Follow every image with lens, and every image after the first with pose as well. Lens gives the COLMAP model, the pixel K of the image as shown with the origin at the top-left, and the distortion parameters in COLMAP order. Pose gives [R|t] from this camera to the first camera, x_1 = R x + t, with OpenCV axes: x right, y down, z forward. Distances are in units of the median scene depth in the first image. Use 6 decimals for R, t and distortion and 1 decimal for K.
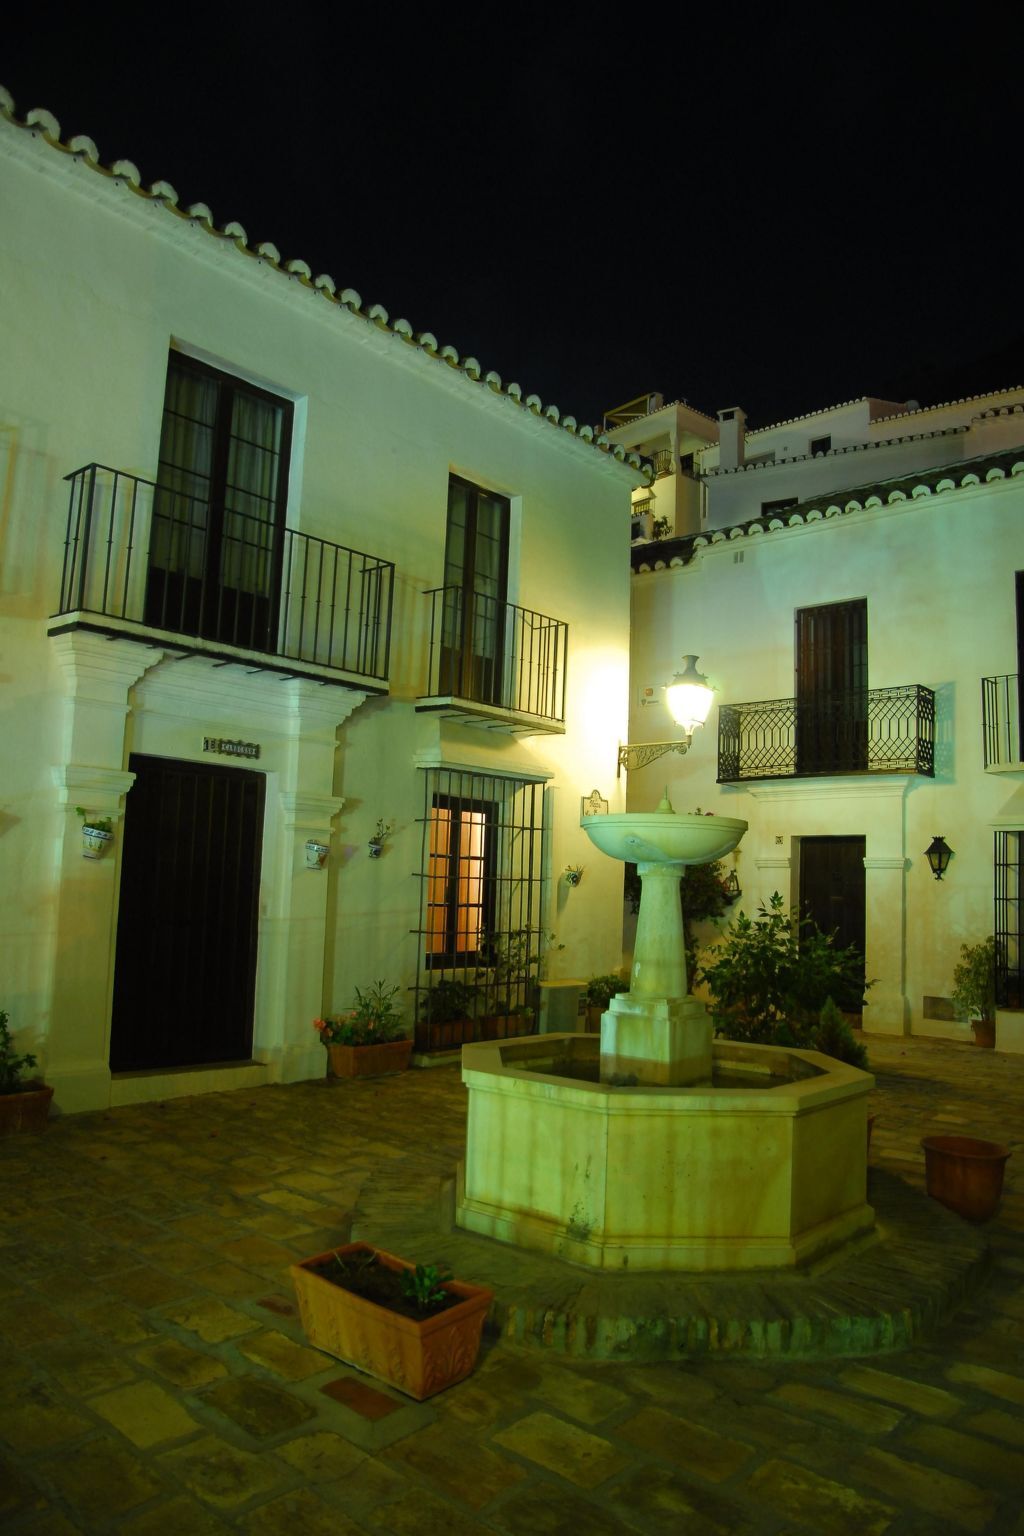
lens RADIAL K [[1066.6, 0, 524.5], [0, 1066.6, 771.1], [0, 0, 1]] dist [-0.116041, 0.081725]
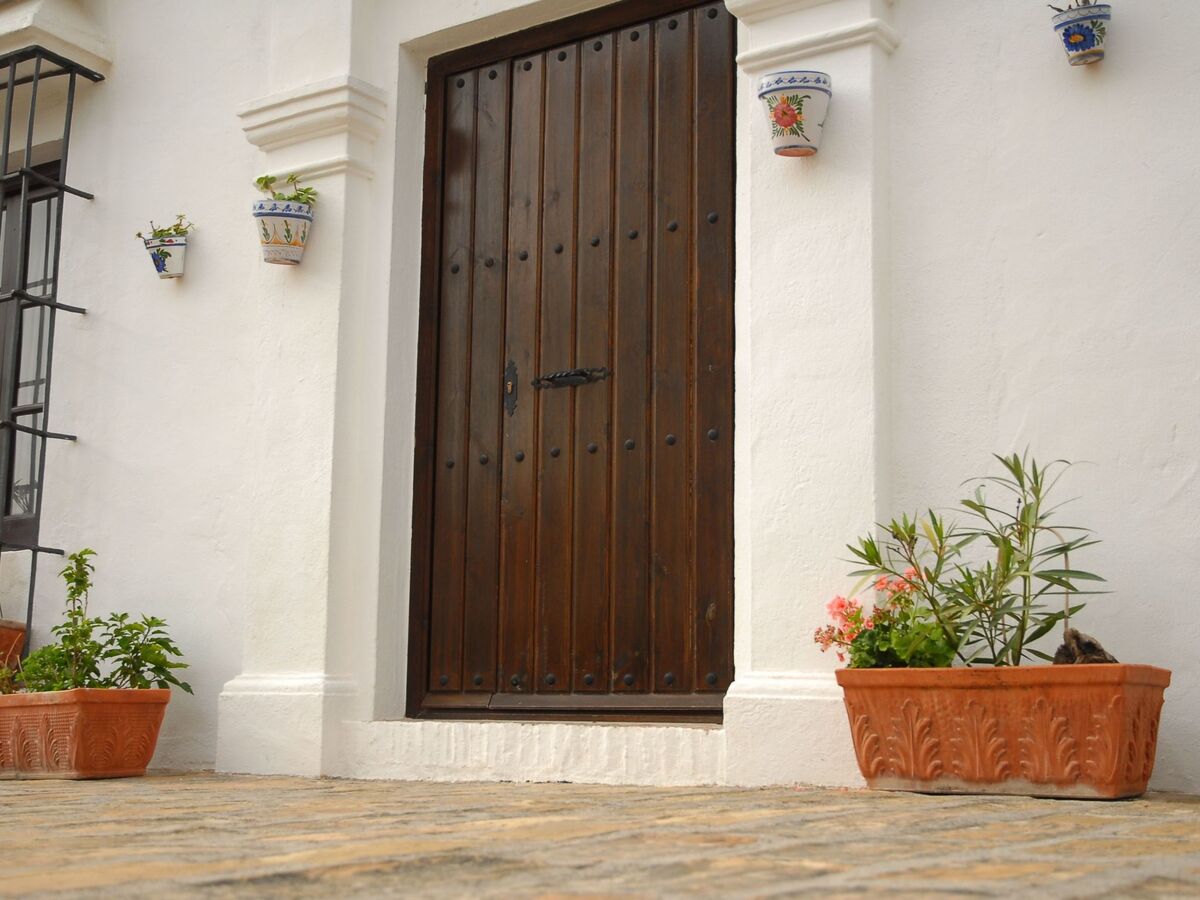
lens RADIAL K [[1541.2, 0, 605.0], [0, 1541.2, 476.7], [0, 0, 1]] dist [0.011044, 0.235155]
pose [[0.119948, -0.188378, -0.974744, 0.256333], [0.102257, 0.978955, -0.176609, 0.276965], [0.987500, -0.078490, 0.136687, 0.878607]]
